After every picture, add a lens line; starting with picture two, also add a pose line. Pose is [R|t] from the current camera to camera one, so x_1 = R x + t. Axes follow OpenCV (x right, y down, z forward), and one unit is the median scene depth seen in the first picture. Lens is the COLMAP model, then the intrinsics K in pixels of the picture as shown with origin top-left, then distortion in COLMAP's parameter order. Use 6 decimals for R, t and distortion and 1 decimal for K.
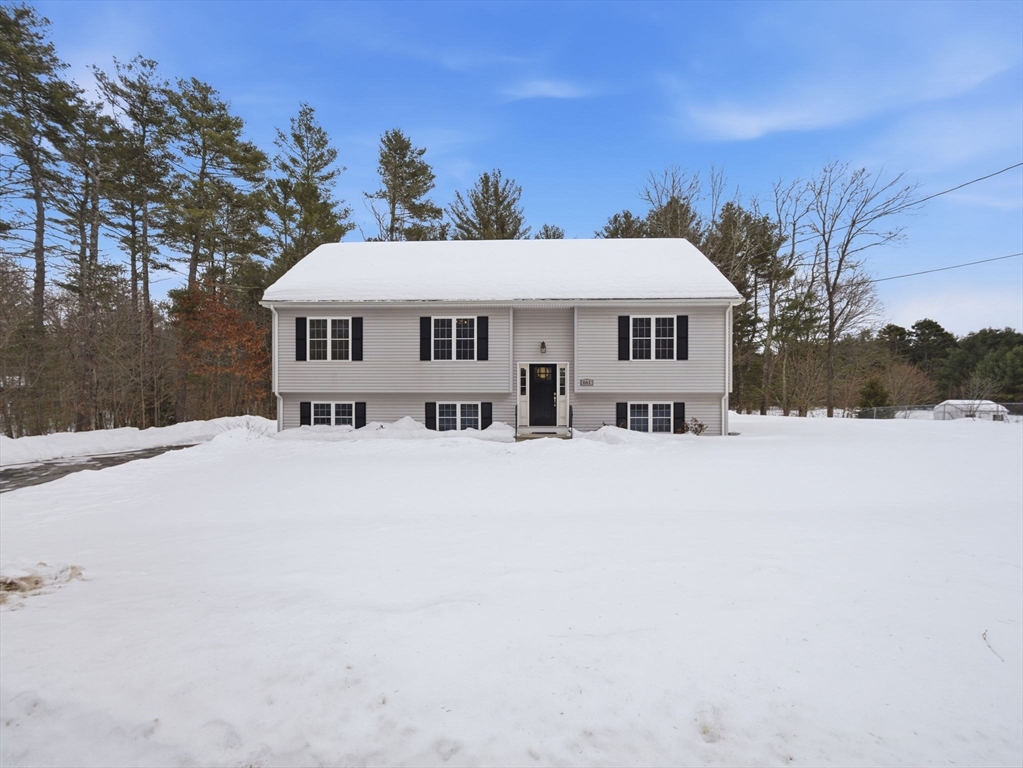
lens RADIAL K [[483.5, 0, 511.5], [0, 483.5, 384.0], [0, 0, 1]] dist [-0.001316, -0.001142]
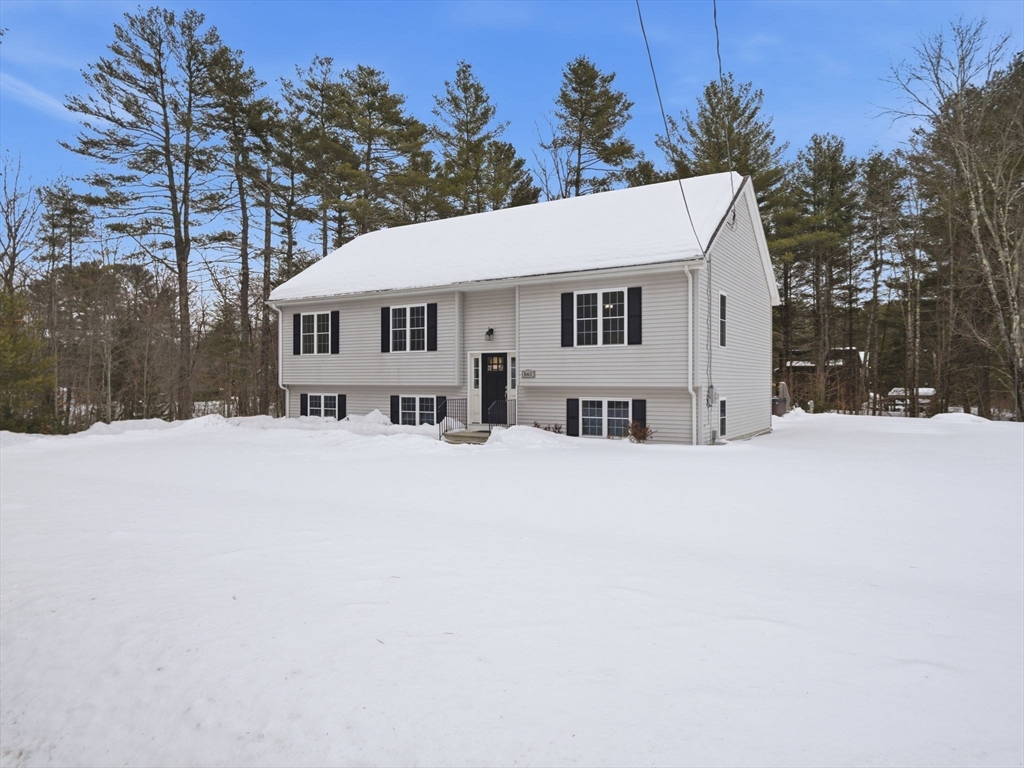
lens RADIAL K [[670.6, 0, 510.9], [0, 670.6, 363.3], [0, 0, 1]] dist [0.000407, 0.000057]
pose [[0.862199, -0.012547, -0.506415, 0.706318], [0.003542, 0.999818, -0.018742, -0.000155], [0.506558, 0.014365, 0.862086, -0.028850]]
